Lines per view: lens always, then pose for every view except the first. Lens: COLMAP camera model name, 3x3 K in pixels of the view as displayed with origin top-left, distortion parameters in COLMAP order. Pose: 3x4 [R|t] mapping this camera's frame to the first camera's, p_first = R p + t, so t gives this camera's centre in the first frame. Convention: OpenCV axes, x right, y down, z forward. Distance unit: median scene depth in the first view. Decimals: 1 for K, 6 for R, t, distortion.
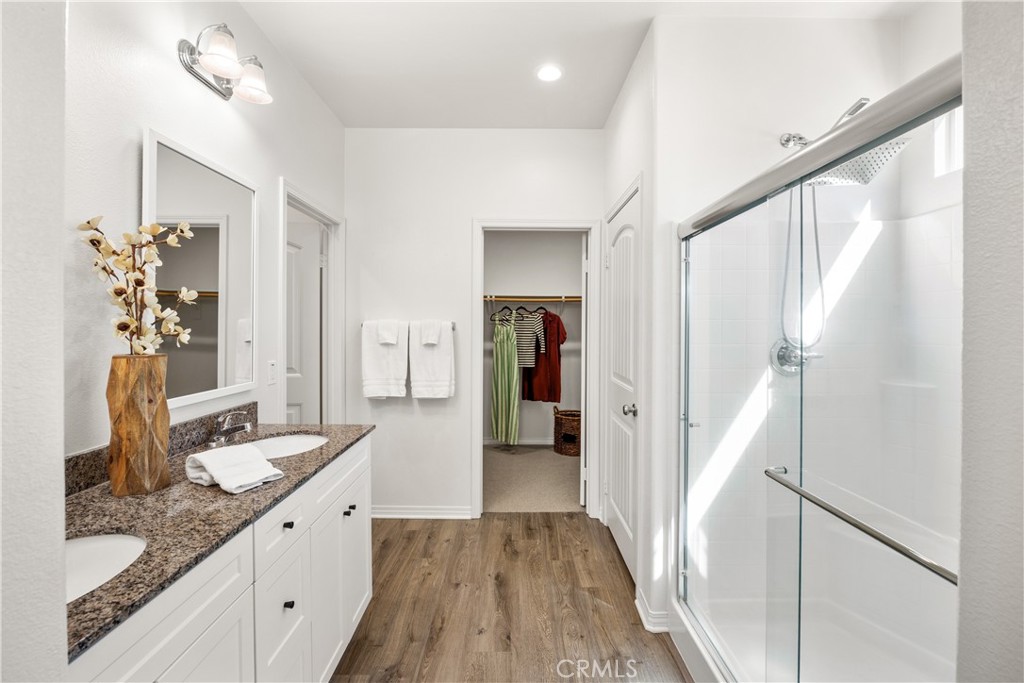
lens RADIAL K [[439.0, 0, 516.8], [0, 439.0, 324.8], [0, 0, 1]] dist [-0.020105, 0.001319]
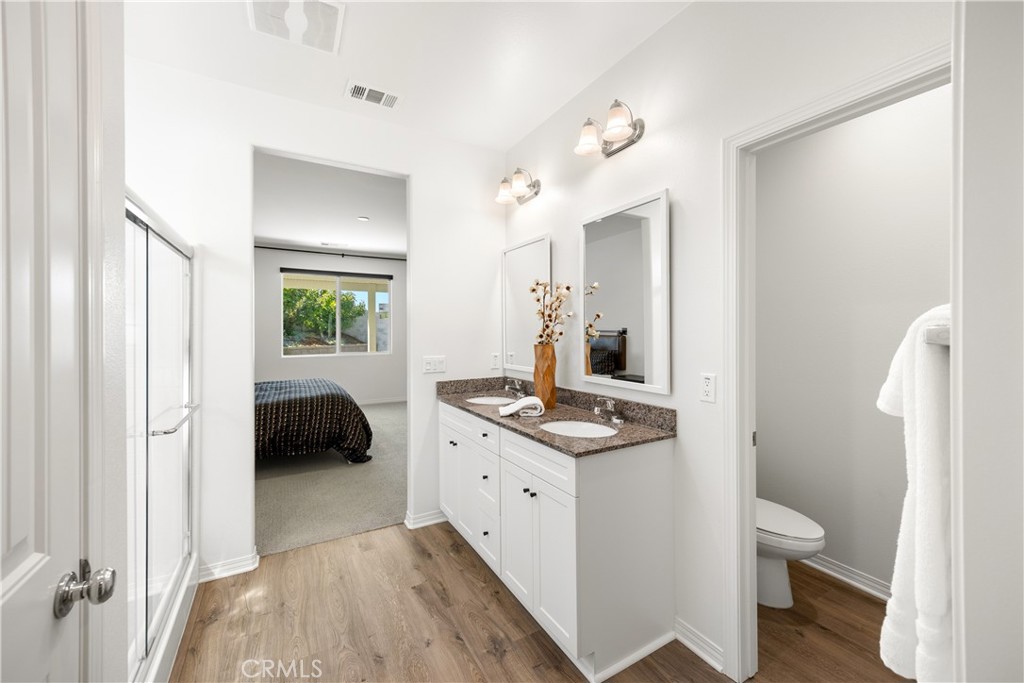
lens RADIAL K [[414.5, 0, 514.3], [0, 414.5, 335.6], [0, 0, 1]] dist [0.006502, -0.000430]
pose [[-0.872111, -0.001680, -0.489306, 0.130152], [-0.004590, 0.999978, 0.004749, 0.007858], [0.489287, 0.006387, -0.872100, 1.348540]]
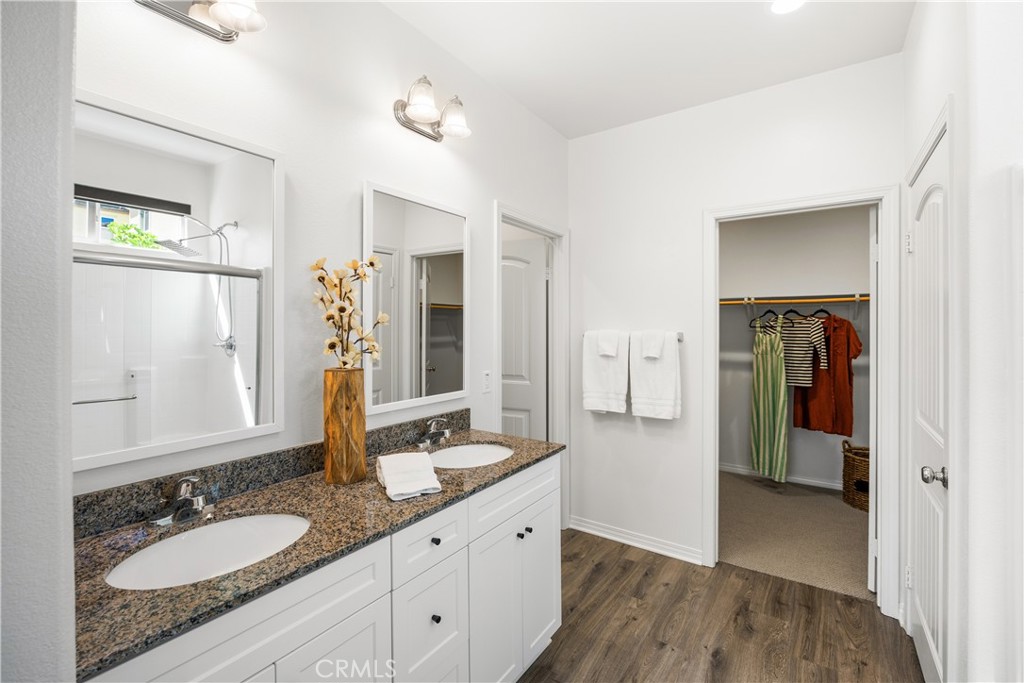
lens RADIAL K [[439.0, 0, 516.8], [0, 439.0, 324.8], [0, 0, 1]] dist [-0.020105, 0.001319]
pose [[0.817444, -0.008833, -0.575941, 0.116931], [0.004959, 0.999953, -0.008298, -0.020614], [0.575987, 0.003927, 0.817449, 0.134955]]
